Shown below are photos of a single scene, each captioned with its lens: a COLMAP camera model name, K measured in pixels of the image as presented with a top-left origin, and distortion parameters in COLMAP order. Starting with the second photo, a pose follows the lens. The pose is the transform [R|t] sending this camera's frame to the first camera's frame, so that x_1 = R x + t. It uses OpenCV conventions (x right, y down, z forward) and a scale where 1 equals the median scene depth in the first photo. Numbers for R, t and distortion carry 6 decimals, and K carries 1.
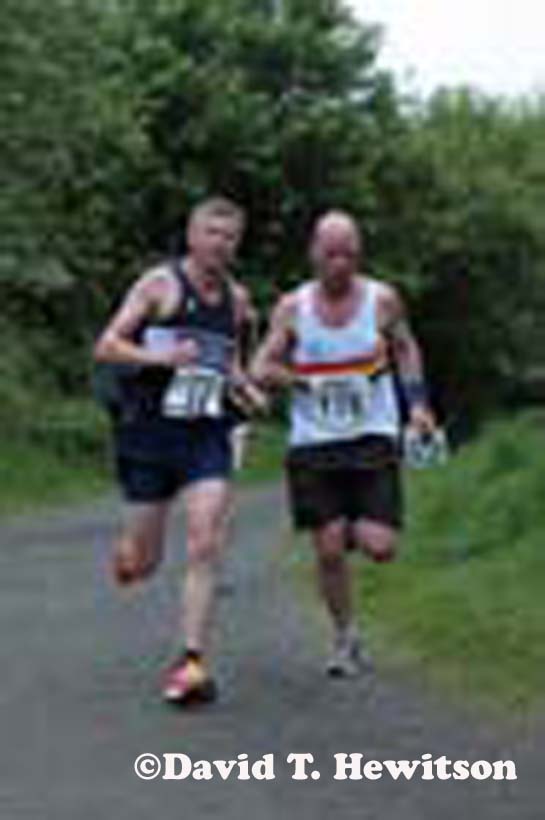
lens RADIAL K [[2116.4, 0, 272.5], [0, 2116.4, 410.0], [0, 0, 1]] dist [-0.000423, -0.004745]
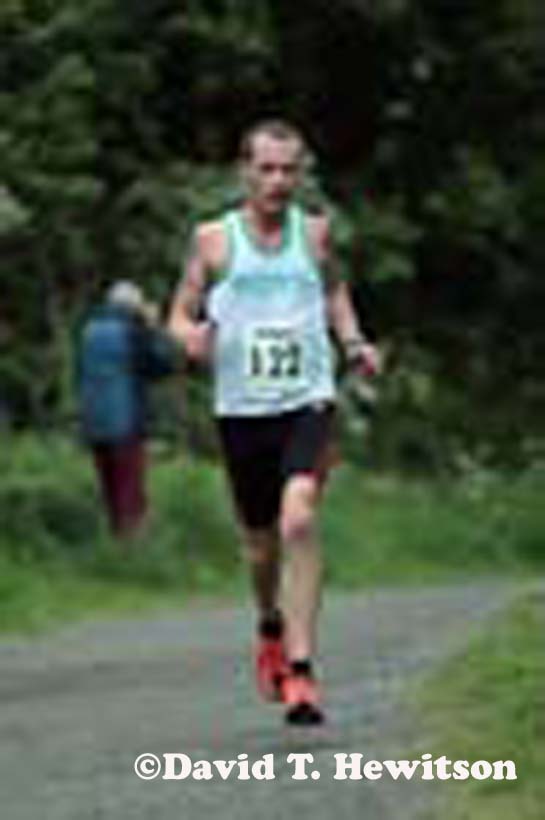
lens RADIAL K [[6063.9, 0, 272.5], [0, 6063.9, 410.0], [0, 0, 1]] dist [-0.123015, -7.827308]
pose [[0.999699, -0.006047, -0.023791, 0.005540], [0.005772, 0.999916, -0.011595, 0.006793], [0.023859, 0.011455, 0.999650, -0.548803]]
